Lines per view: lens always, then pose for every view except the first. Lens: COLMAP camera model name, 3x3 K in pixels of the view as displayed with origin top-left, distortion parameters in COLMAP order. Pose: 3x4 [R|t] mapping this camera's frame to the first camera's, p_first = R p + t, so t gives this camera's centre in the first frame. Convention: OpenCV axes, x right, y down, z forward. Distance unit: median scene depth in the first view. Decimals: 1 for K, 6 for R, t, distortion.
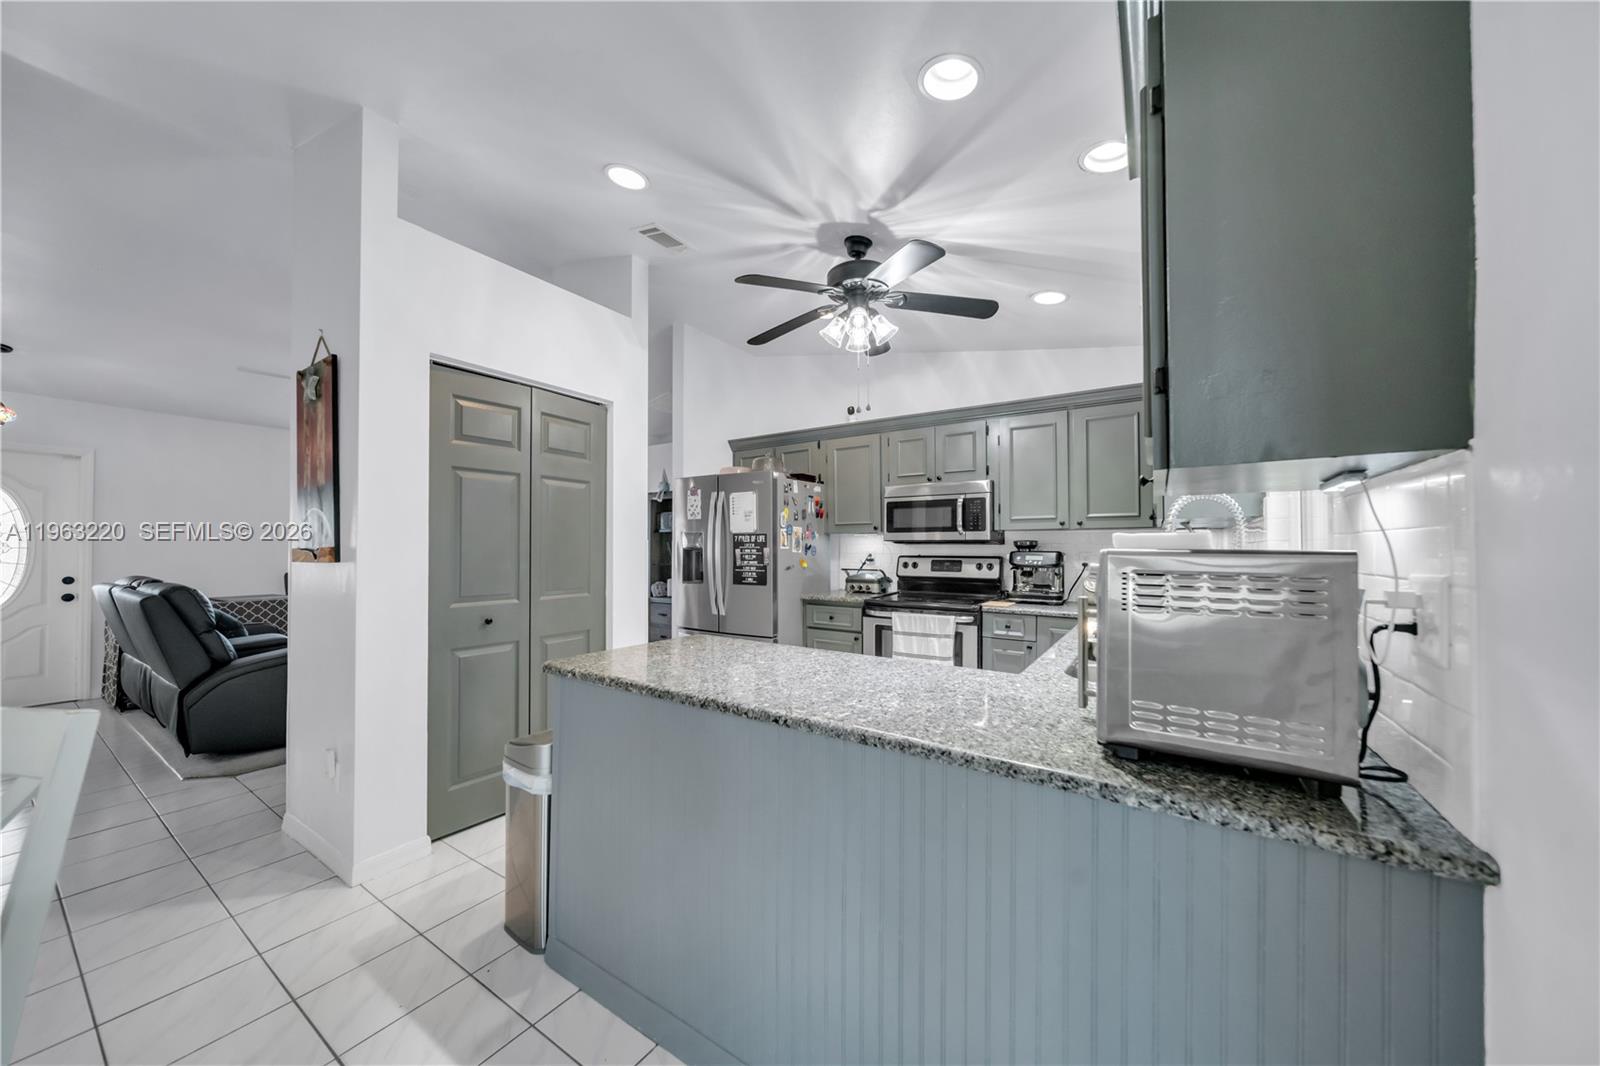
lens RADIAL K [[552.7, 0, 799.8], [0, 552.7, 541.7], [0, 0, 1]] dist [-0.002719, -0.000666]
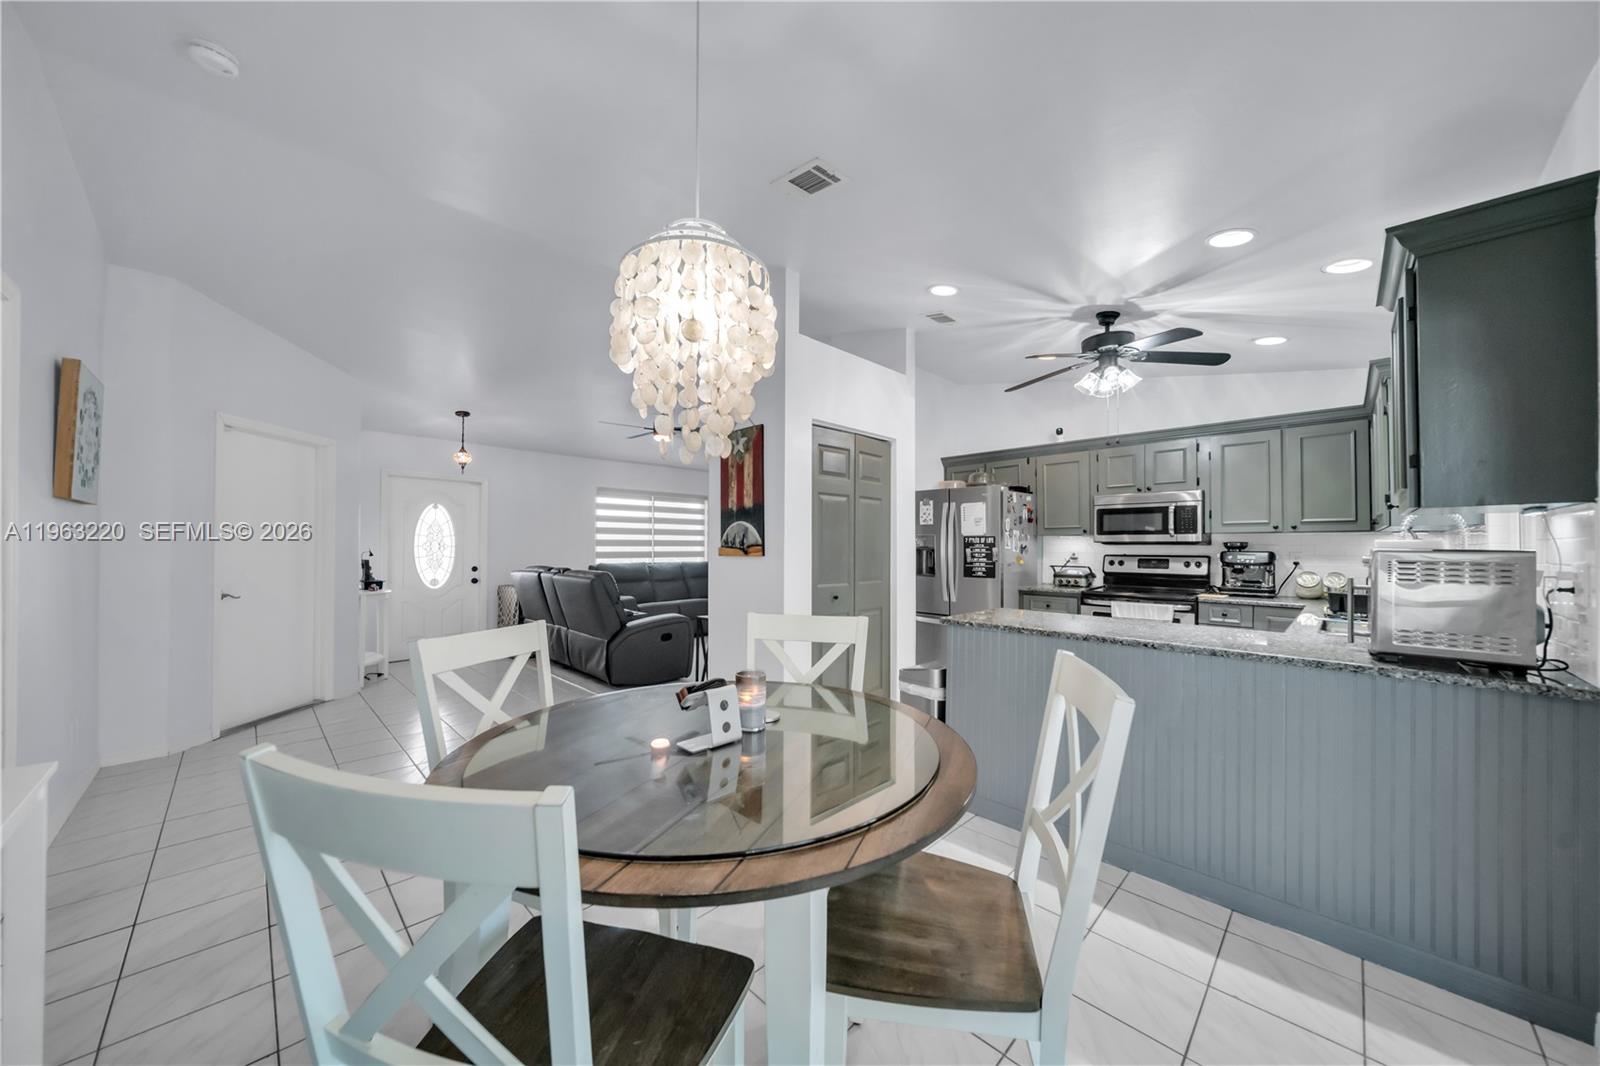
lens RADIAL K [[552.7, 0, 797.0], [0, 552.7, 541.3], [0, 0, 1]] dist [-0.002719, -0.000666]
pose [[0.978977, 0.000315, -0.203972, -0.249835], [-0.000279, 1.000000, 0.000205, -0.003394], [0.203972, -0.000144, 0.978977, -0.309761]]
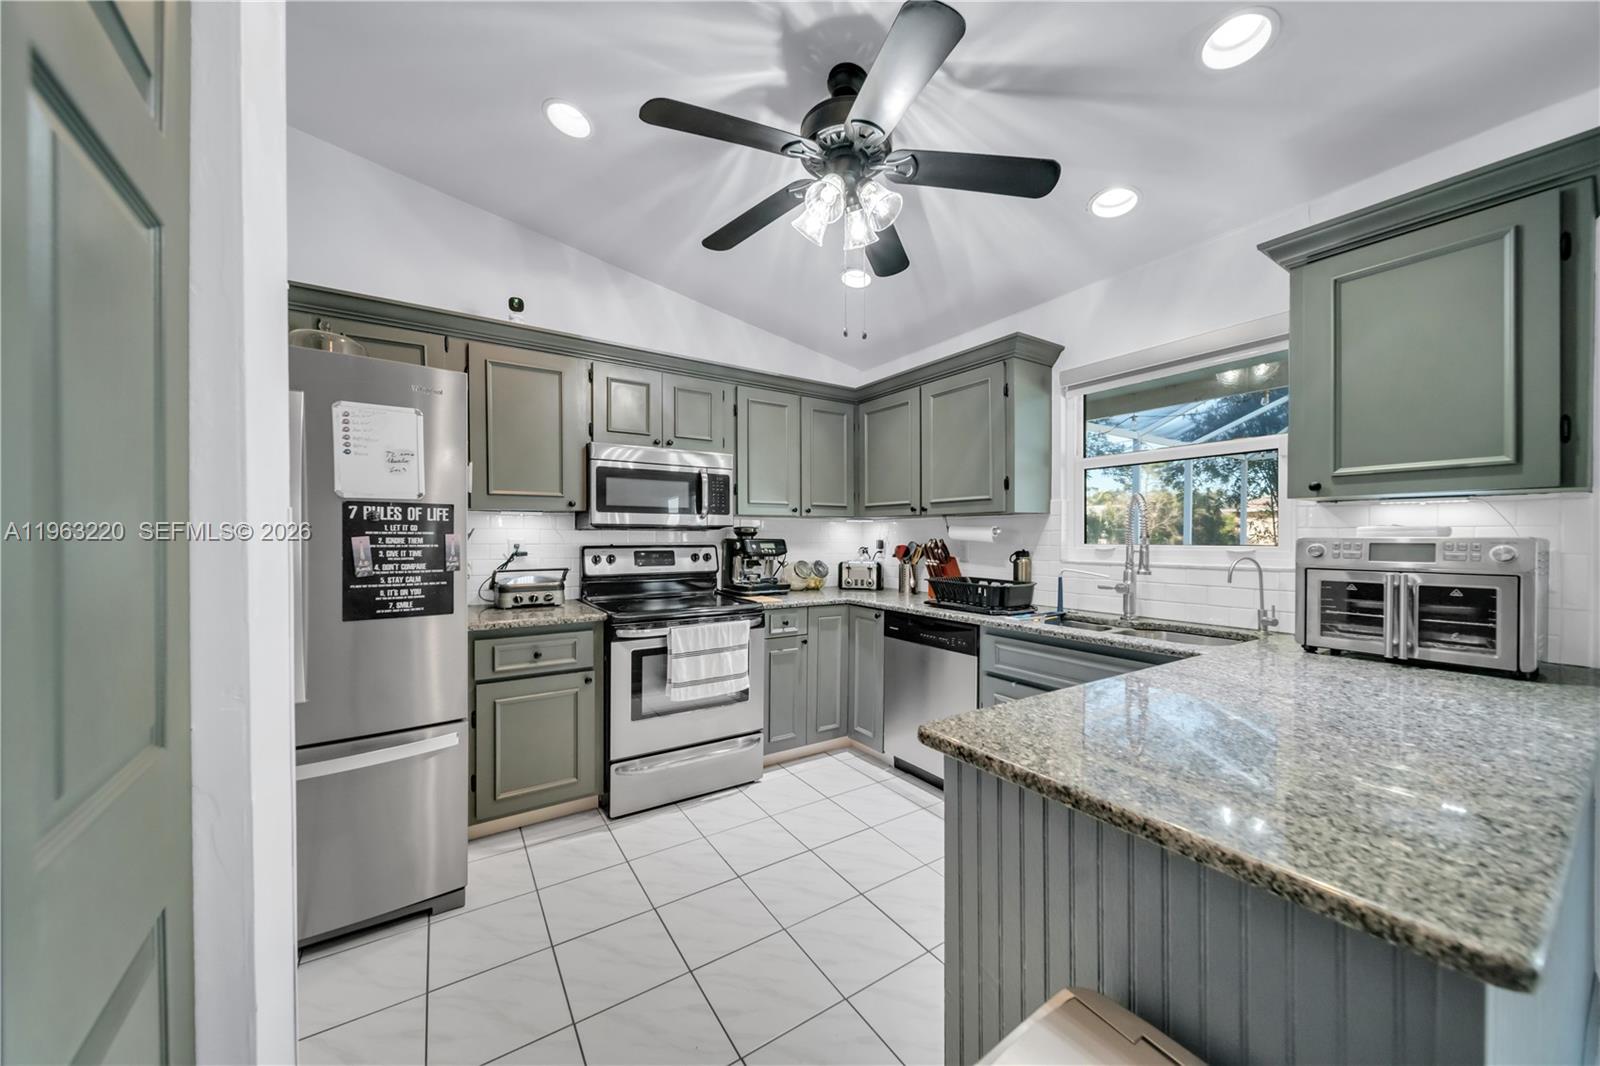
lens RADIAL K [[552.7, 0, 797.4], [0, 552.7, 541.9], [0, 0, 1]] dist [-0.002719, -0.000666]
pose [[0.403240, -0.009864, 0.915041, -0.387418], [-0.012913, 0.999781, 0.016468, 0.006191], [-0.915003, -0.018457, 0.403024, 0.554447]]
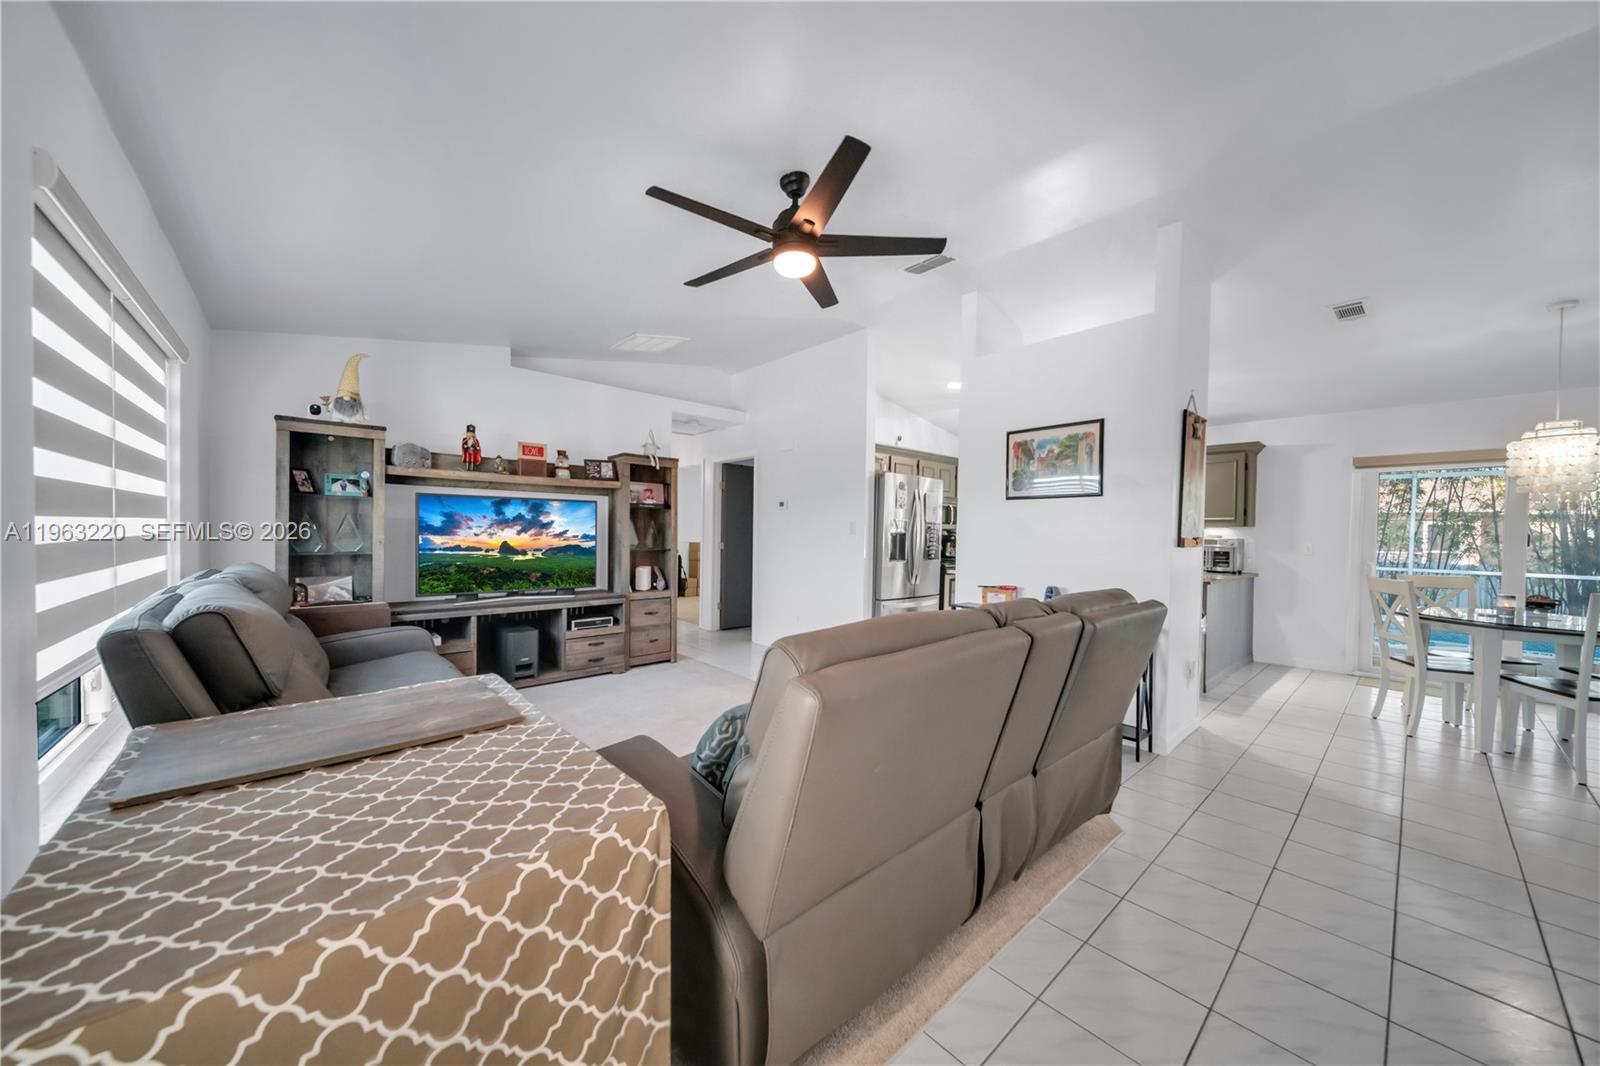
lens RADIAL K [[552.7, 0, 788.8], [0, 552.7, 543.4], [0, 0, 1]] dist [-0.002719, -0.000666]
pose [[0.261374, -0.018156, 0.965067, -1.627867], [-0.030423, 0.999171, 0.027037, 0.011873], [-0.964758, -0.036427, 0.260605, 1.041726]]
